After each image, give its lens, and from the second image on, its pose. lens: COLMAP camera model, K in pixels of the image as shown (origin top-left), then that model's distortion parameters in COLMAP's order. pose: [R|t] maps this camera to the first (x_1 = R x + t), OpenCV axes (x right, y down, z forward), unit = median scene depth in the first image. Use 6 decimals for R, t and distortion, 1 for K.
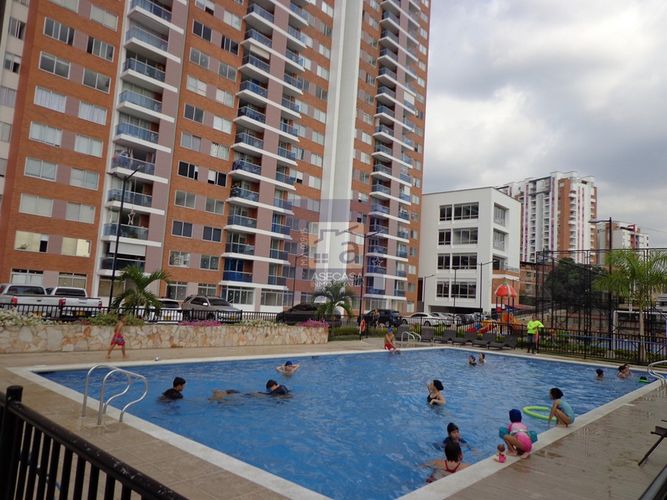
lens RADIAL K [[496.6, 0, 331.3], [0, 496.6, 247.0], [0, 0, 1]] dist [0.001888, 0.008004]
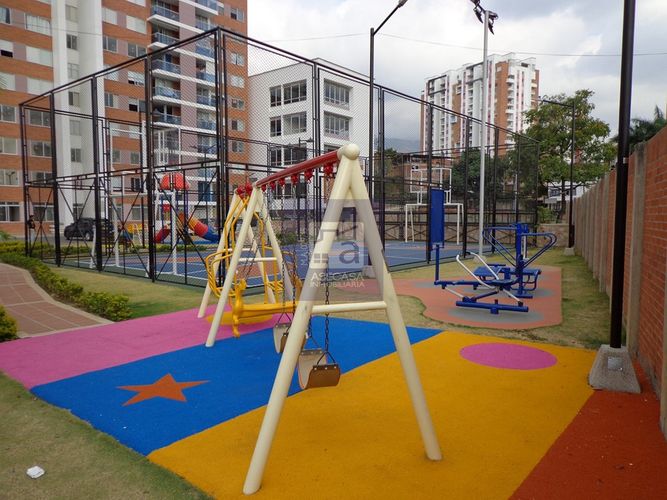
lens RADIAL K [[496.6, 0, 331.3], [0, 496.6, 247.0], [0, 0, 1]] dist [0.001888, 0.008004]
pose [[0.997789, -0.062056, 0.023783, 0.115674], [0.056806, 0.982132, 0.179416, 0.013641], [-0.034491, -0.177668, 0.983486, 0.058853]]
